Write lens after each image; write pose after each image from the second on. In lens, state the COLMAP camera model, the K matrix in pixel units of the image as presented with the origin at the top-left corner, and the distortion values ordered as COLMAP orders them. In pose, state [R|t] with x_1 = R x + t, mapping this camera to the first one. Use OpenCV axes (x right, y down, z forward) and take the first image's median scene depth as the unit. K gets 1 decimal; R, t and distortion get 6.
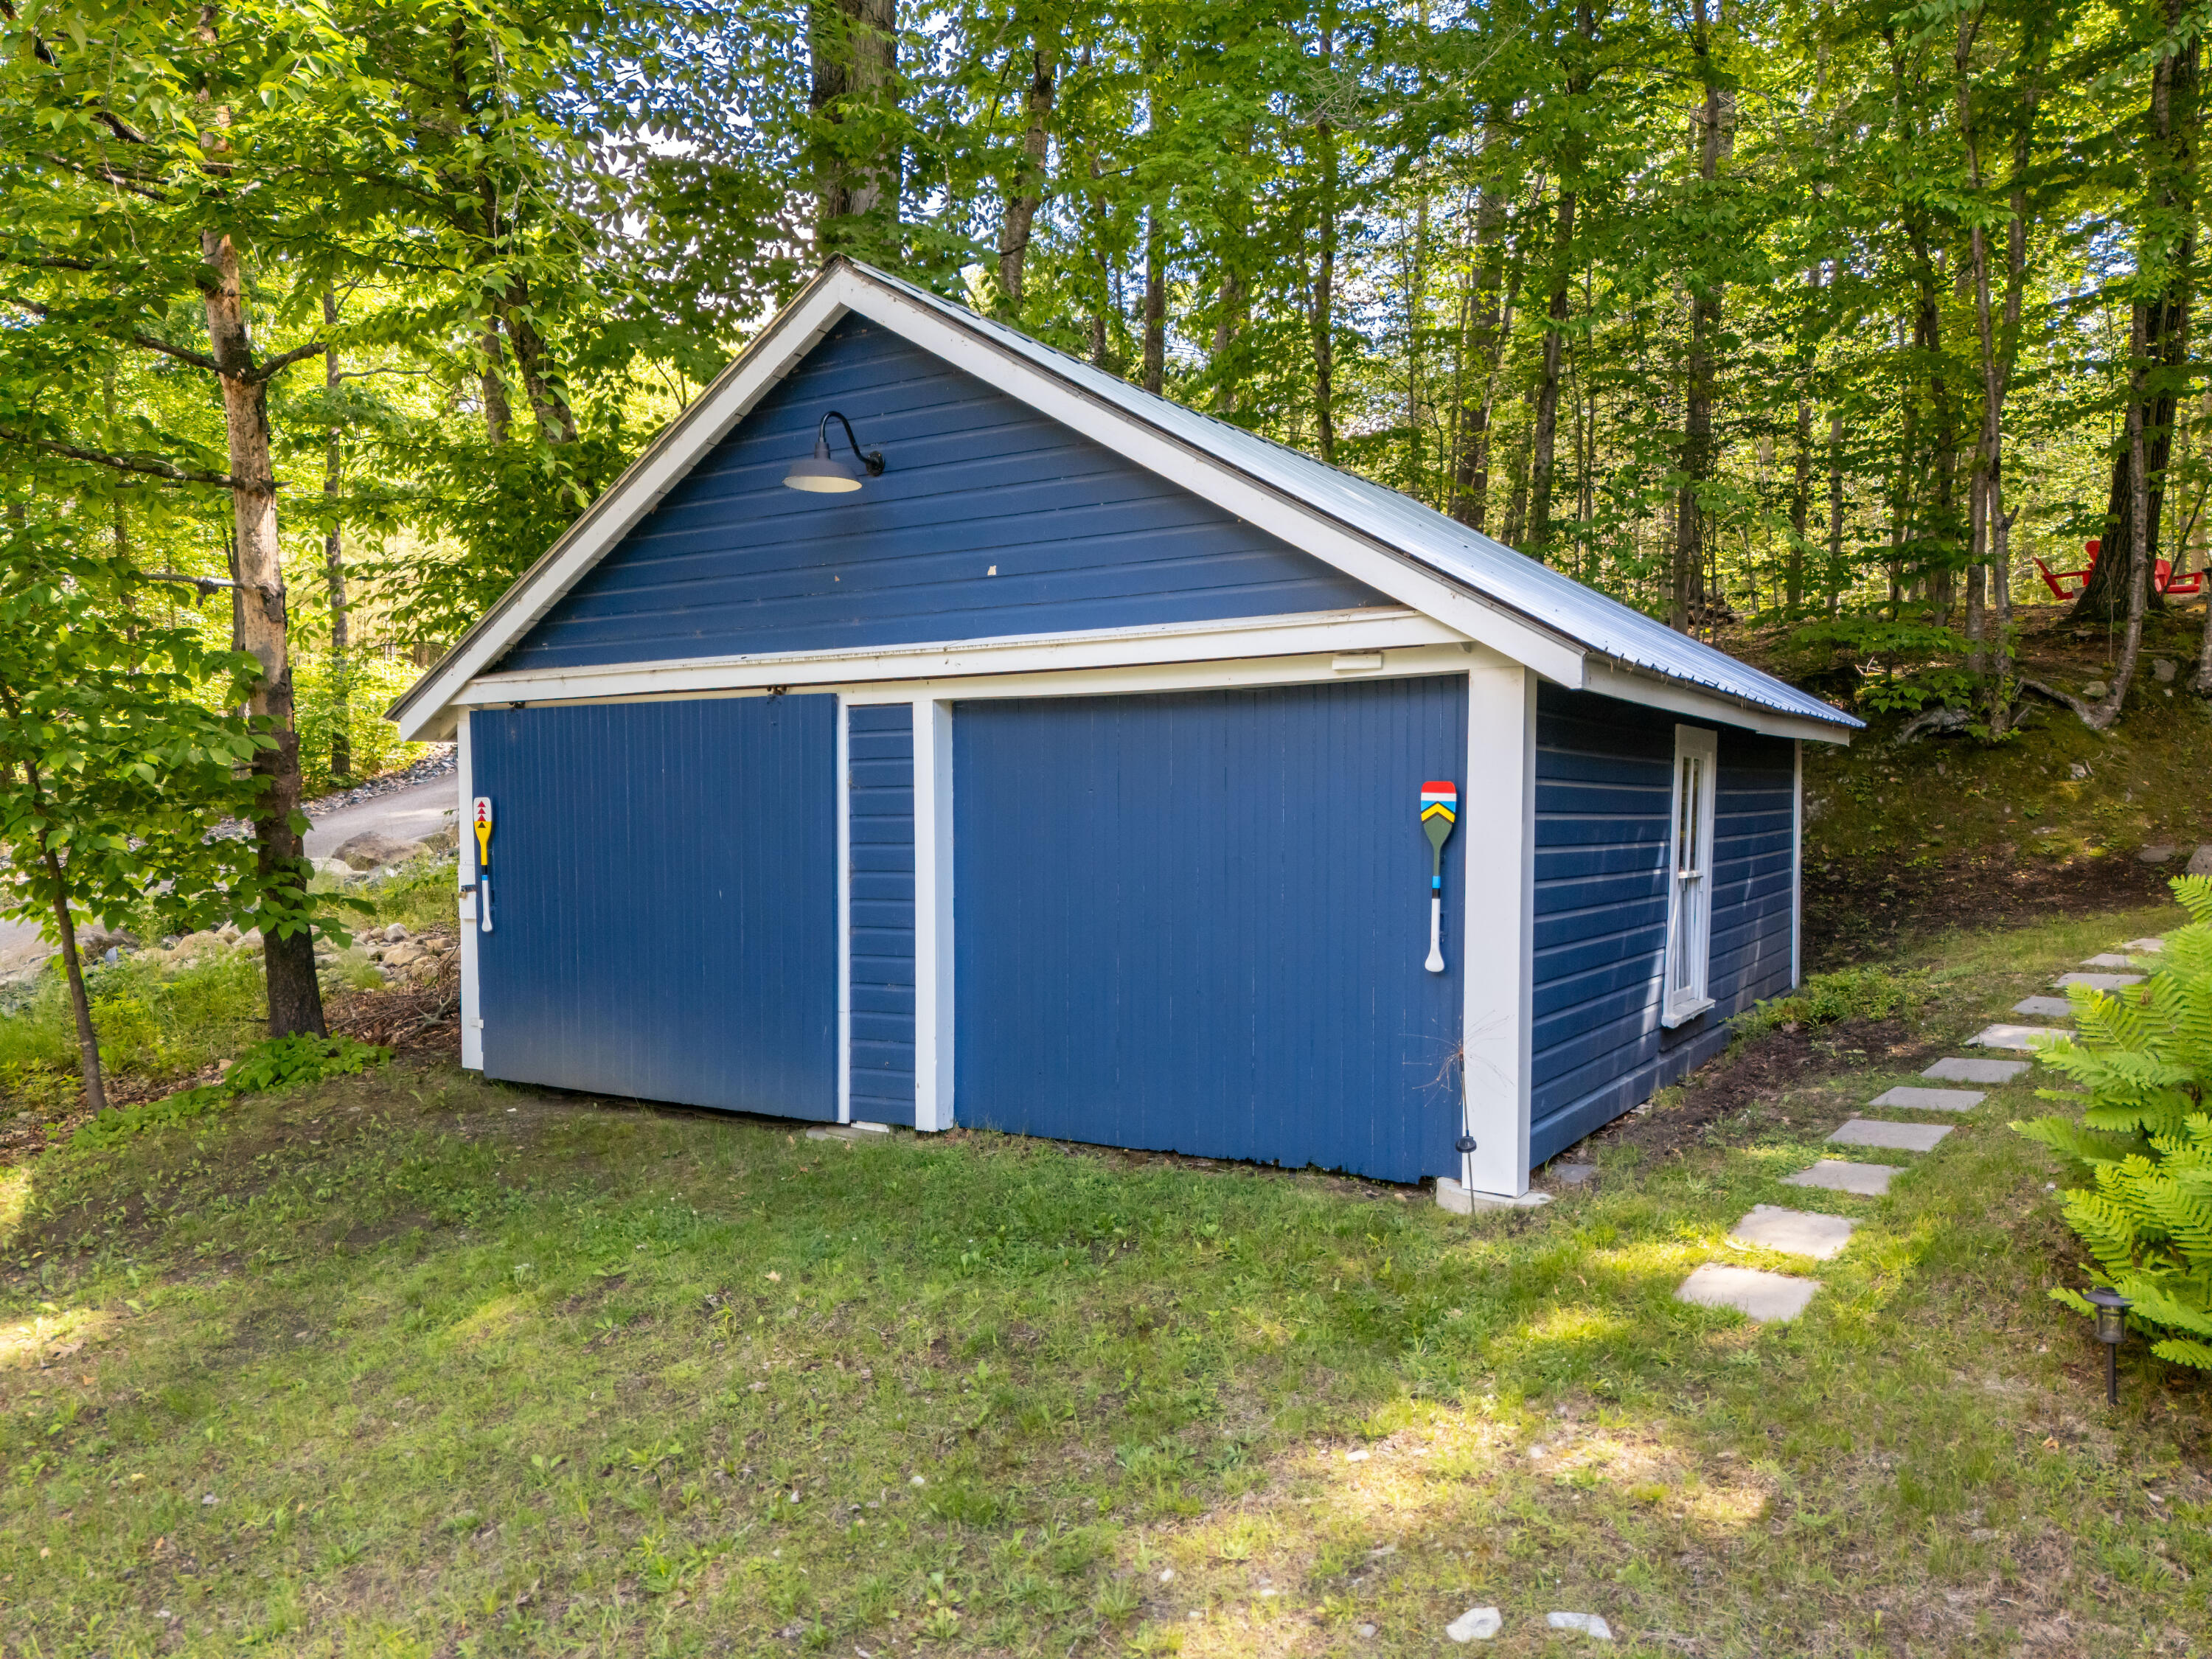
lens RADIAL K [[1616.2, 0, 1113.3], [0, 1616.2, 825.7], [0, 0, 1]] dist [0.032044, -0.004223]
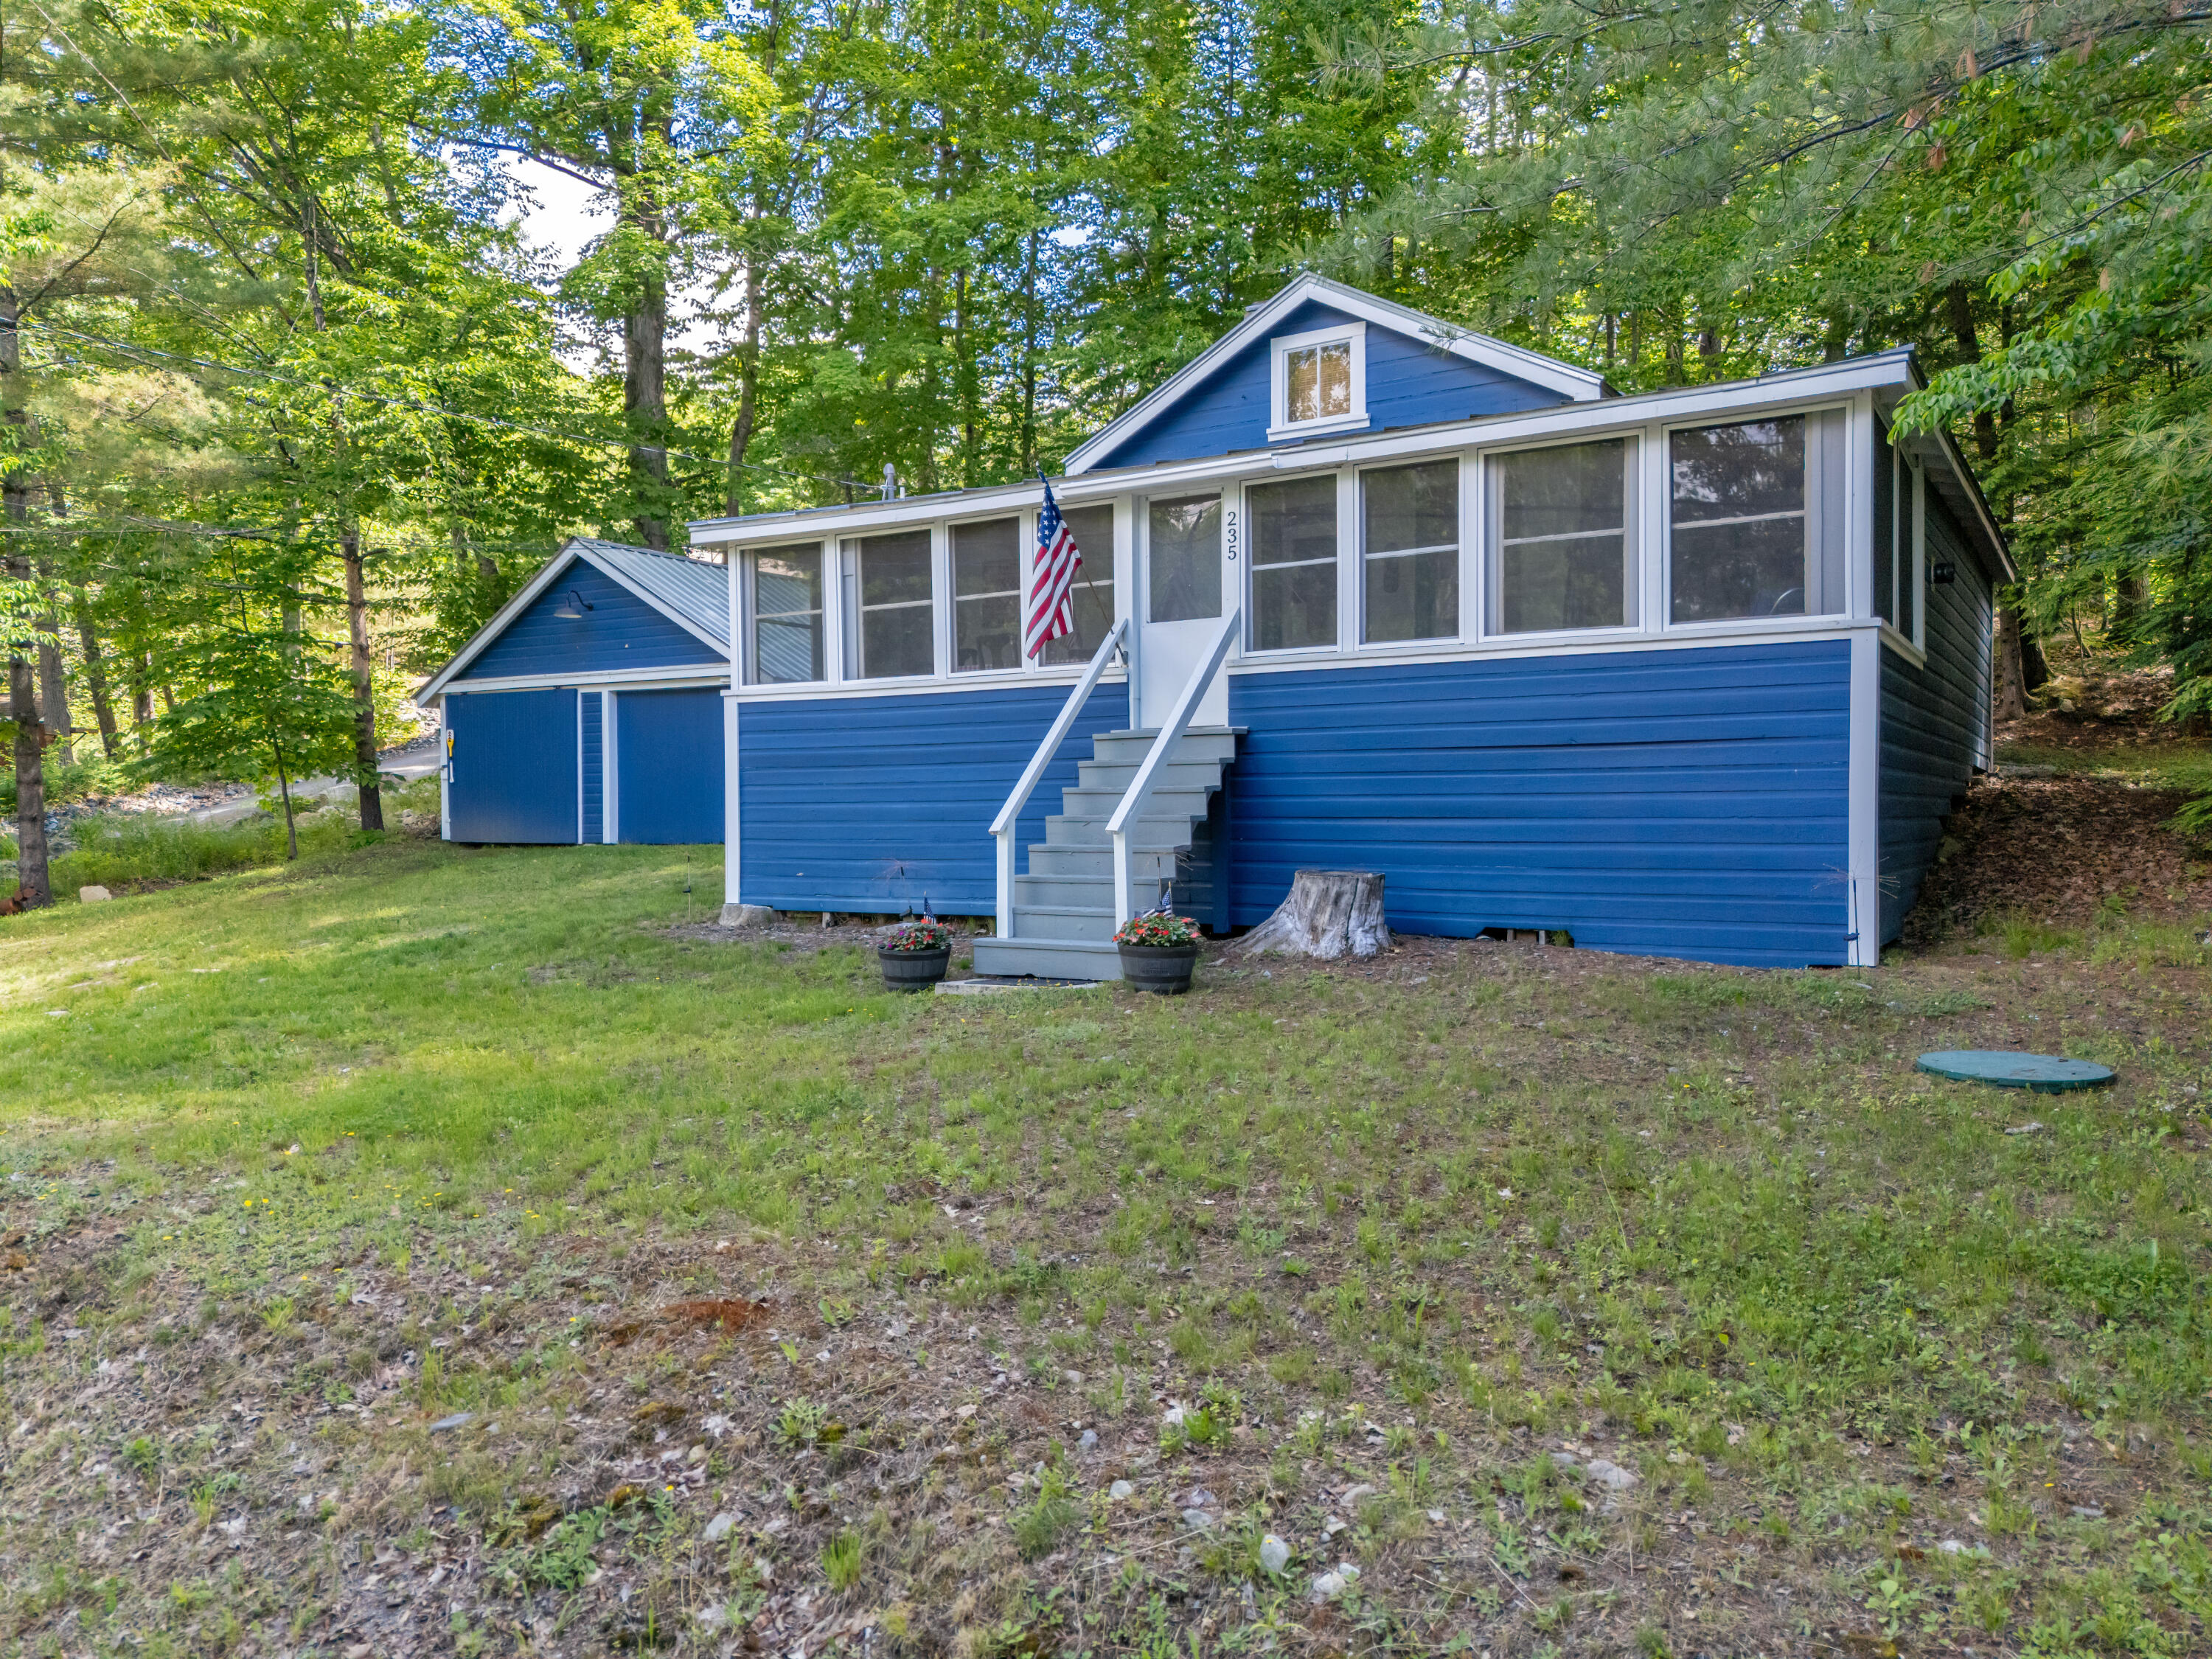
lens RADIAL K [[1616.2, 0, 1093.3], [0, 1616.2, 837.7], [0, 0, 1]] dist [0.032044, -0.004223]
pose [[0.999990, 0.004433, -0.000841, 0.541547], [-0.004431, 0.999987, 0.002404, 0.123372], [0.000851, -0.002401, 0.999997, -1.344274]]
